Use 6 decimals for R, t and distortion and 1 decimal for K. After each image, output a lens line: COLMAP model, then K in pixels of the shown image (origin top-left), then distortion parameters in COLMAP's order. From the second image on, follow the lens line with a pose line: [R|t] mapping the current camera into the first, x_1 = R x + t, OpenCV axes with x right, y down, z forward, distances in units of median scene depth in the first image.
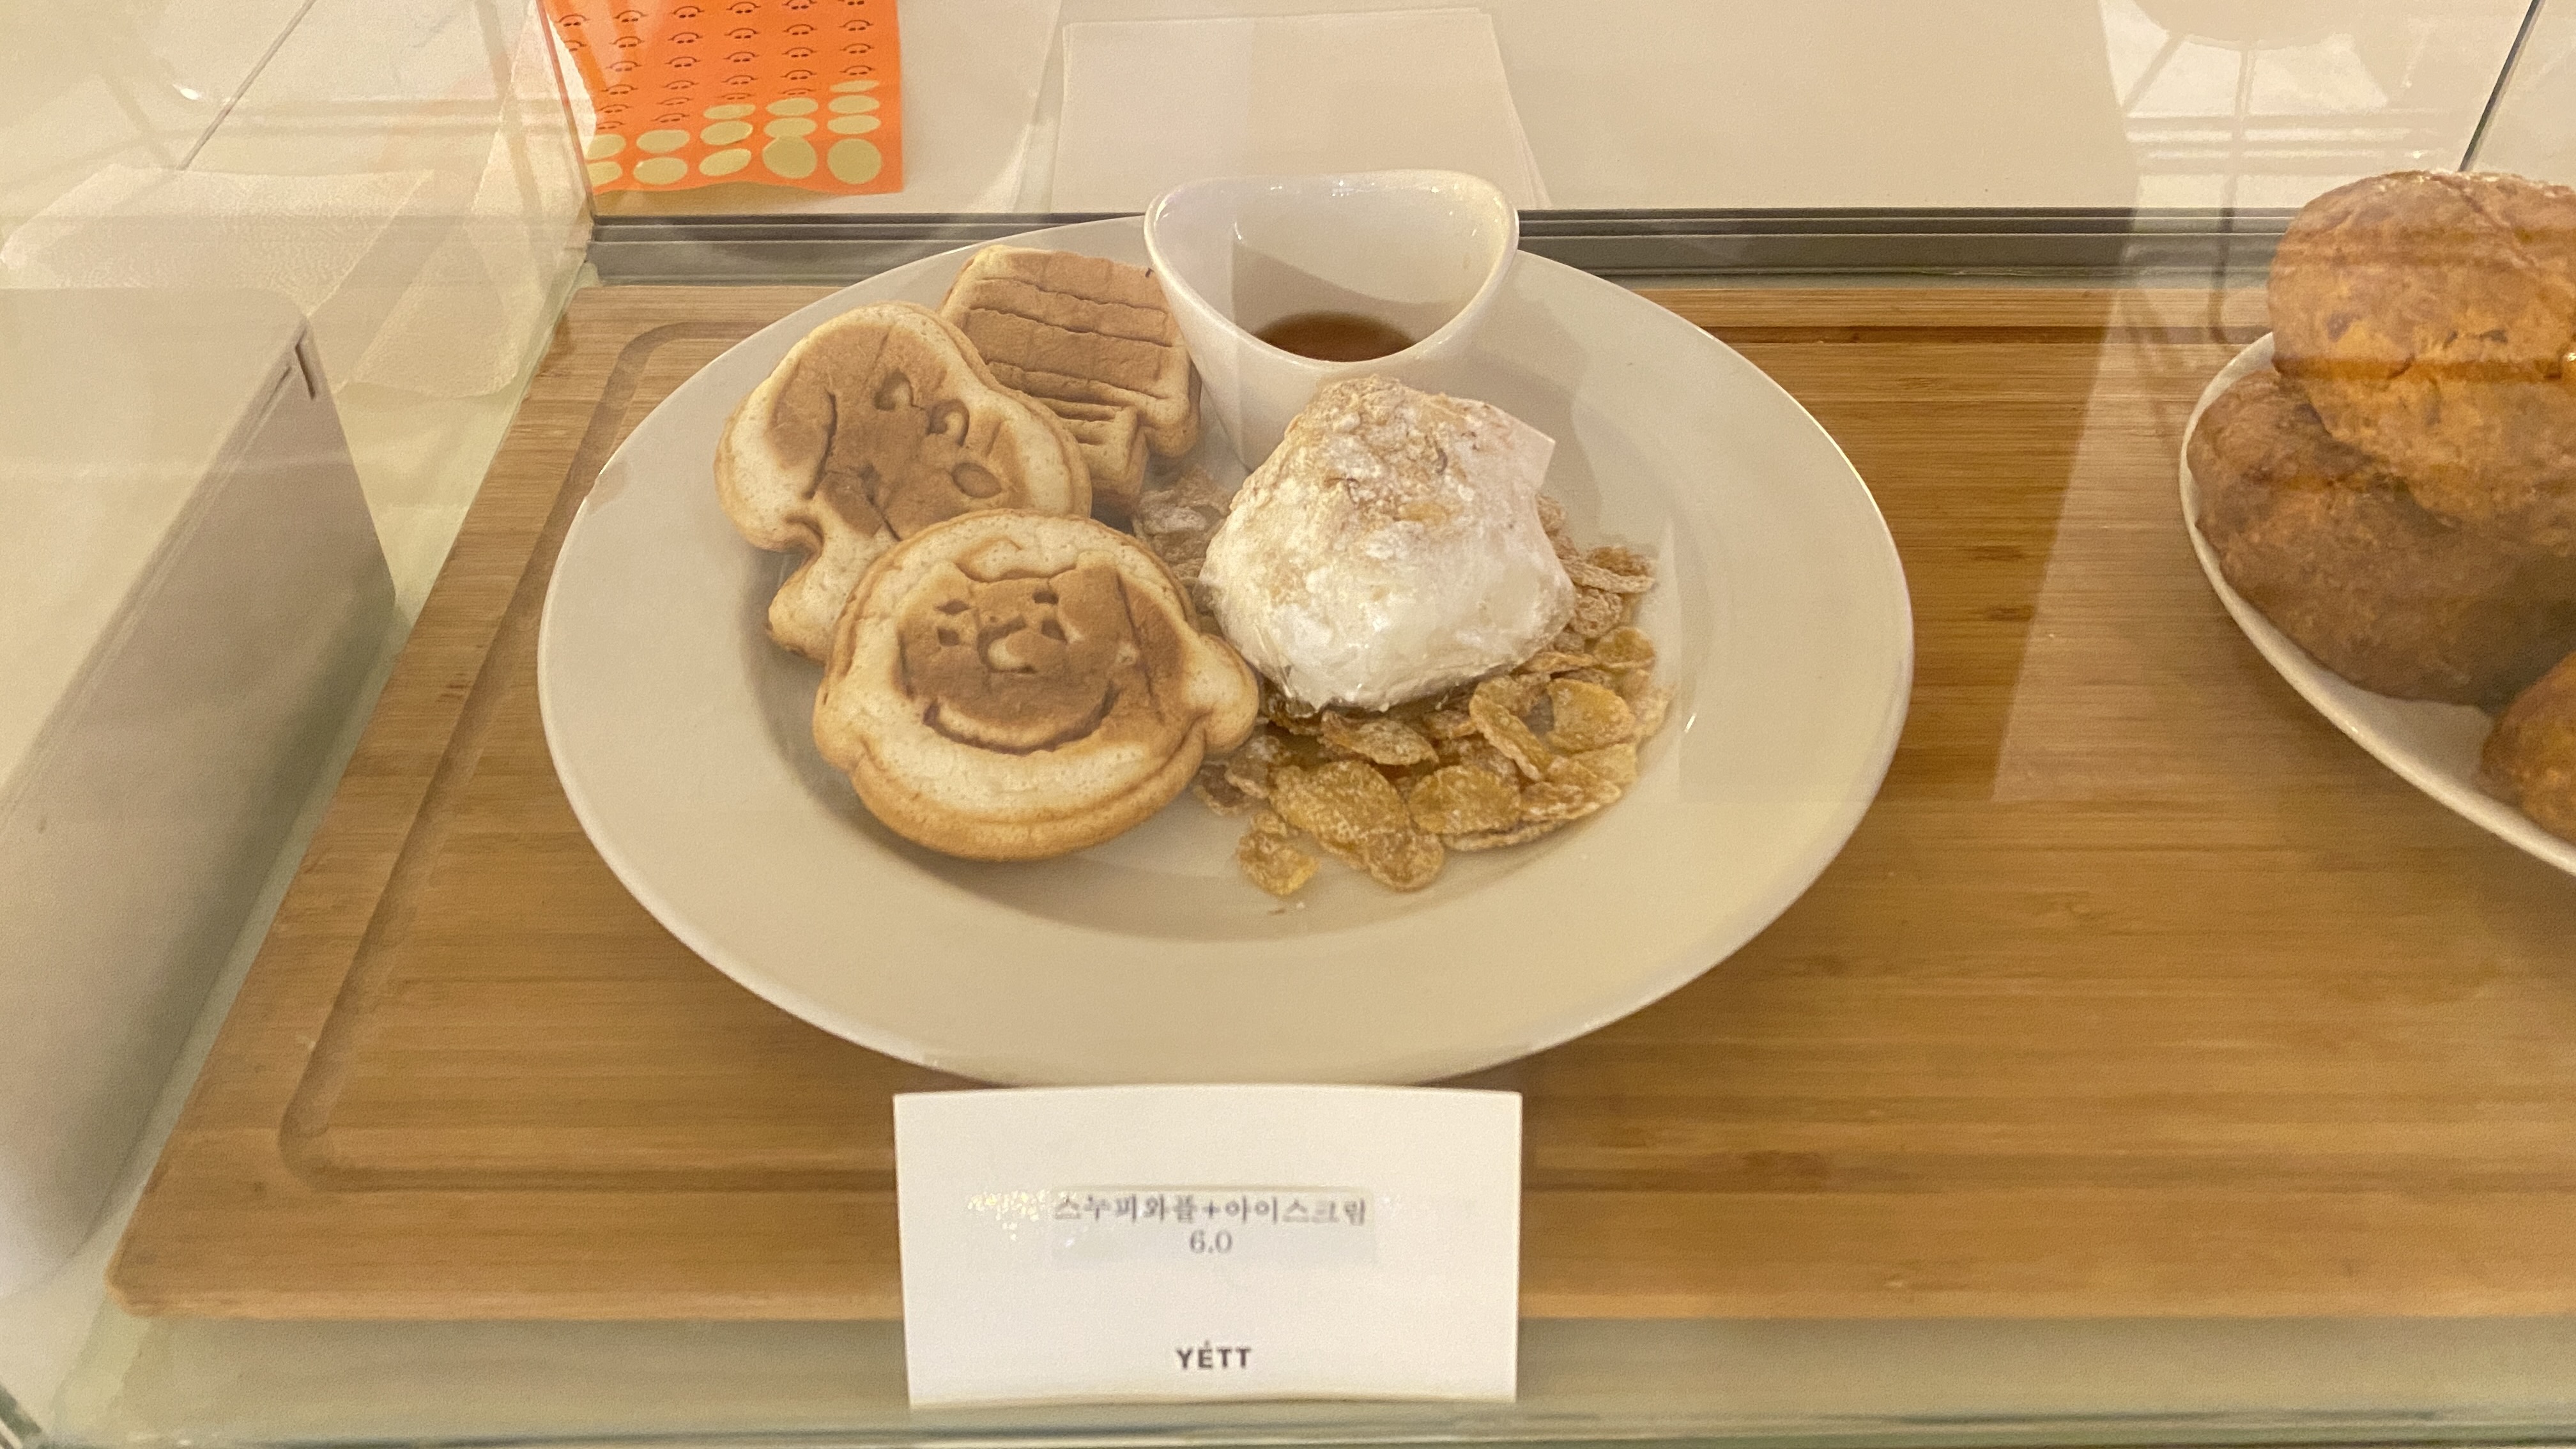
lens RADIAL K [[2031.6, 0, 1288.0], [0, 2031.6, 724.5], [0, 0, 1]] dist [-0.005191, -0.008109]
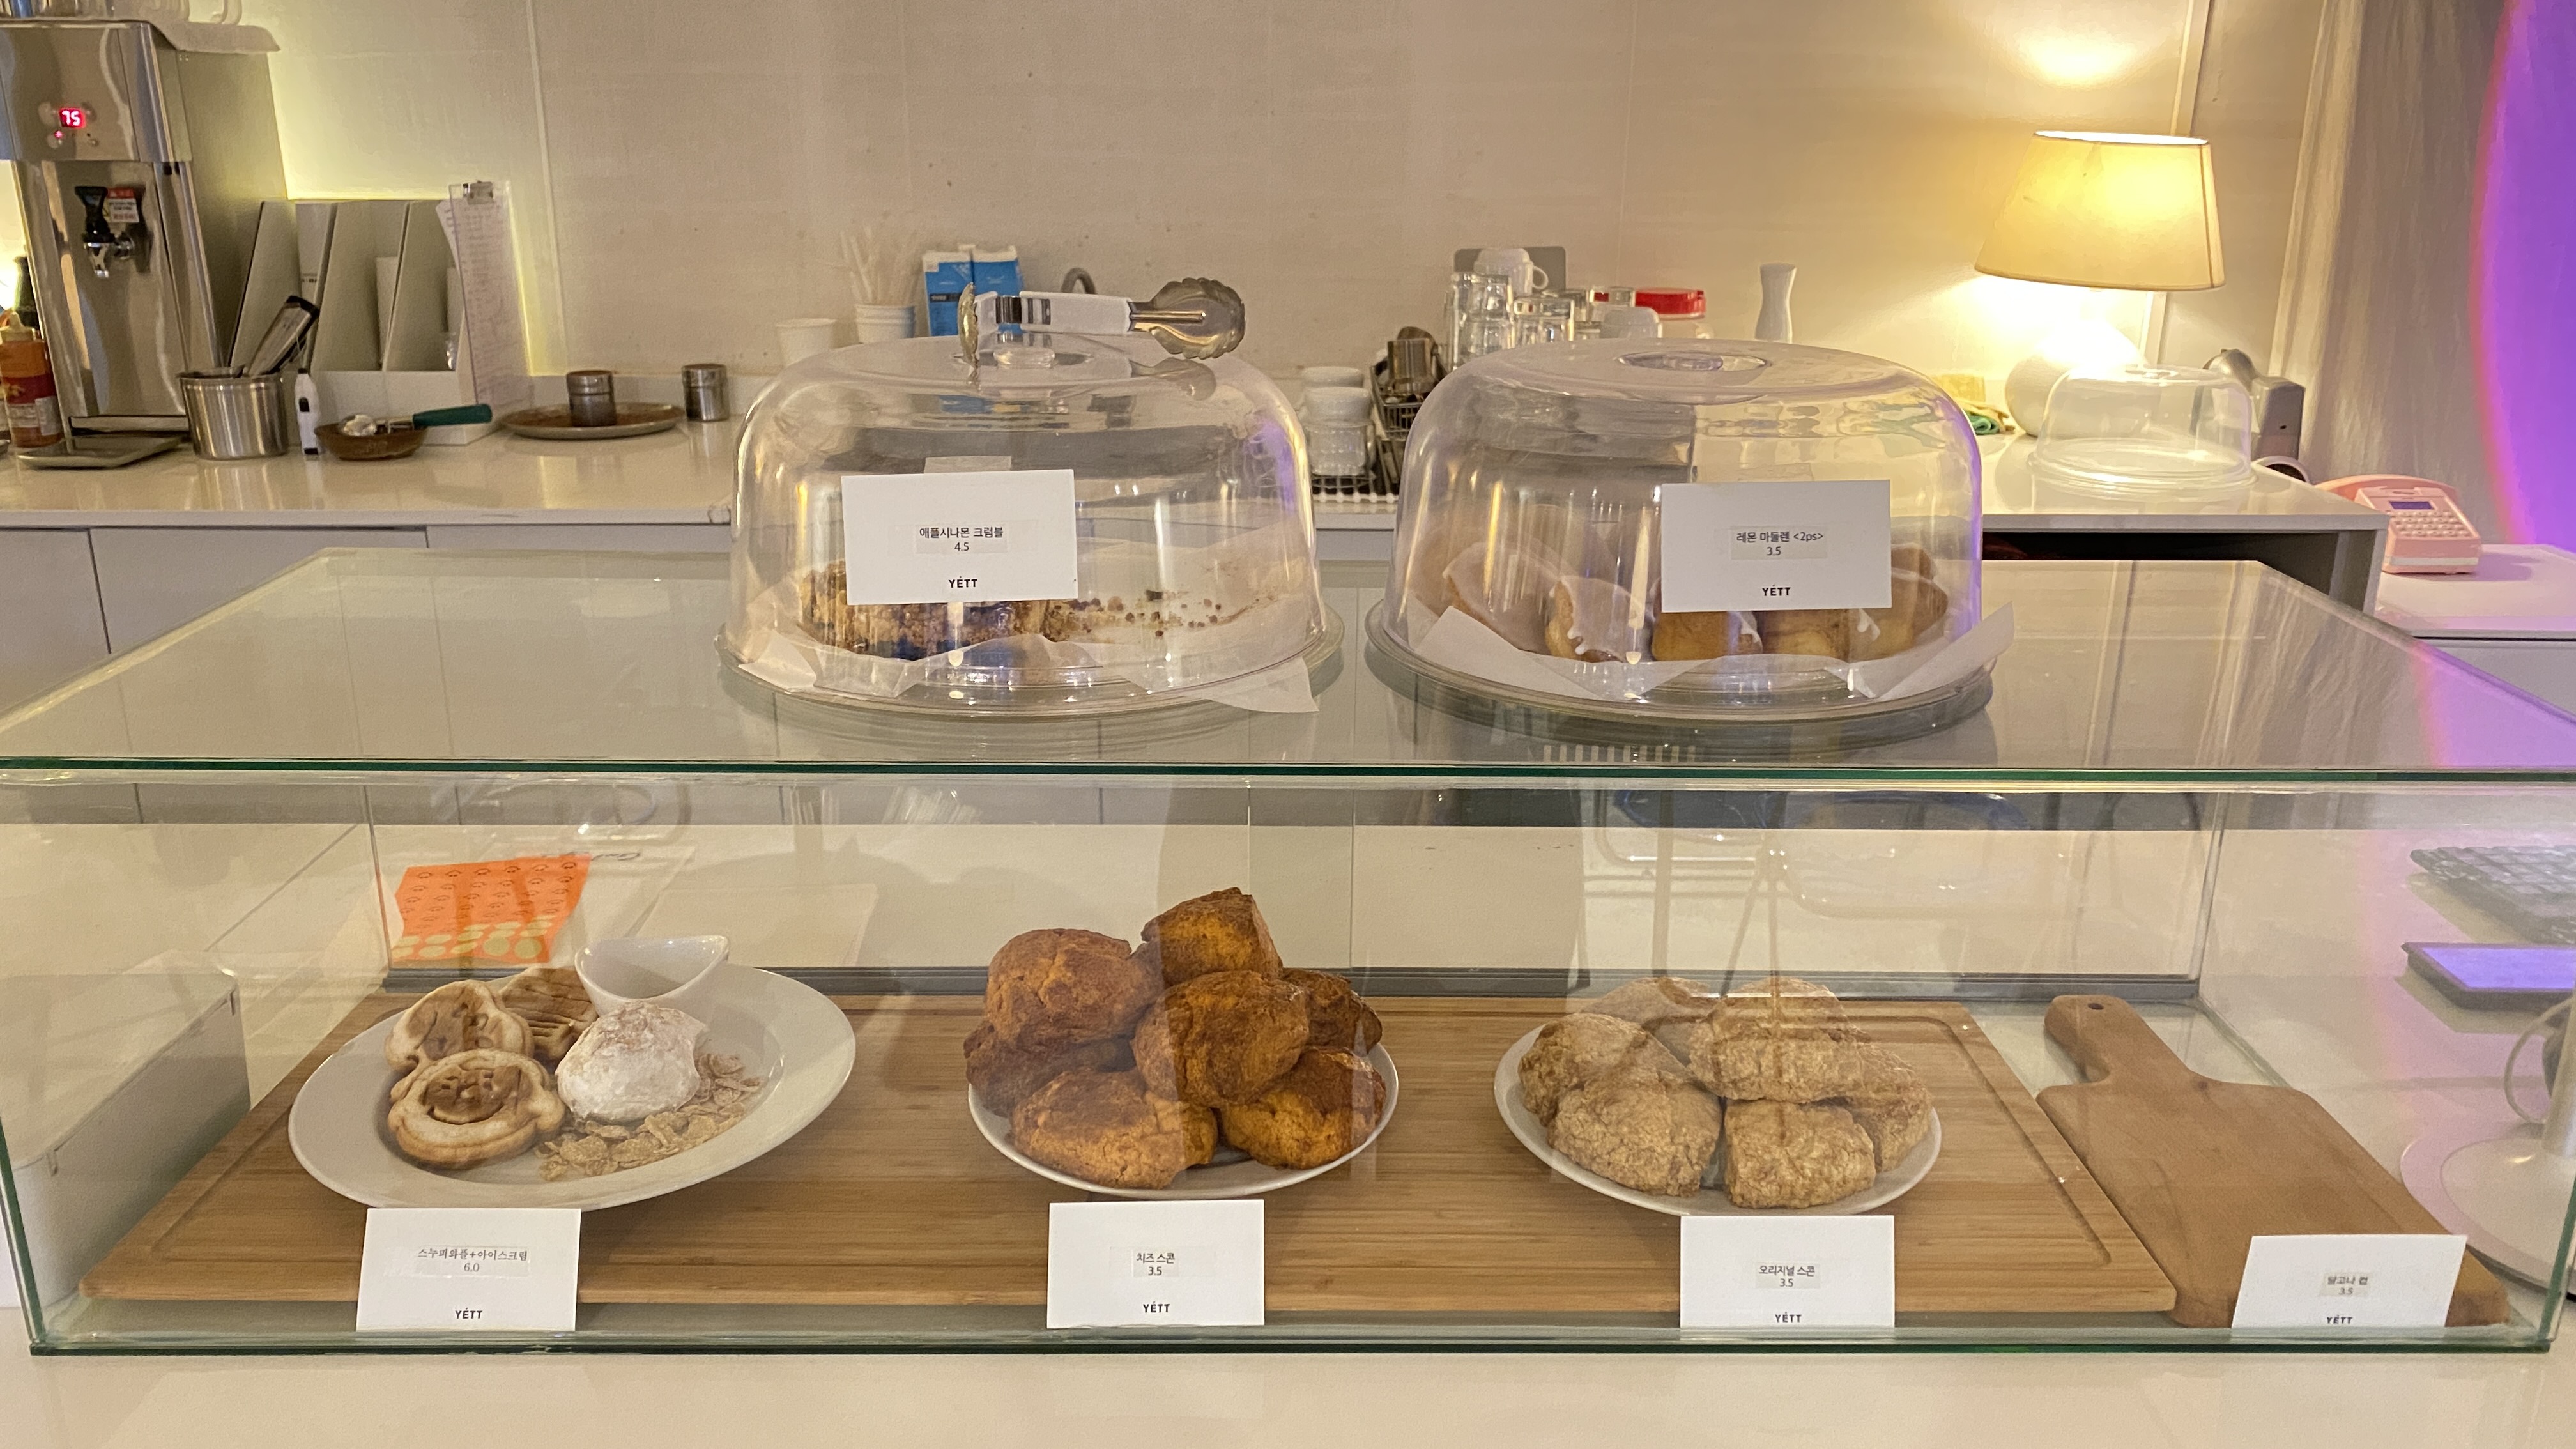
lens RADIAL K [[2031.6, 0, 1288.0], [0, 2031.6, 724.5], [0, 0, 1]] dist [-0.005191, -0.008109]
pose [[0.999992, 0.003550, -0.001929, 0.929800], [-0.004034, 0.904310, -0.426857, 0.651151], [0.000229, 0.426861, 0.904317, -1.587081]]
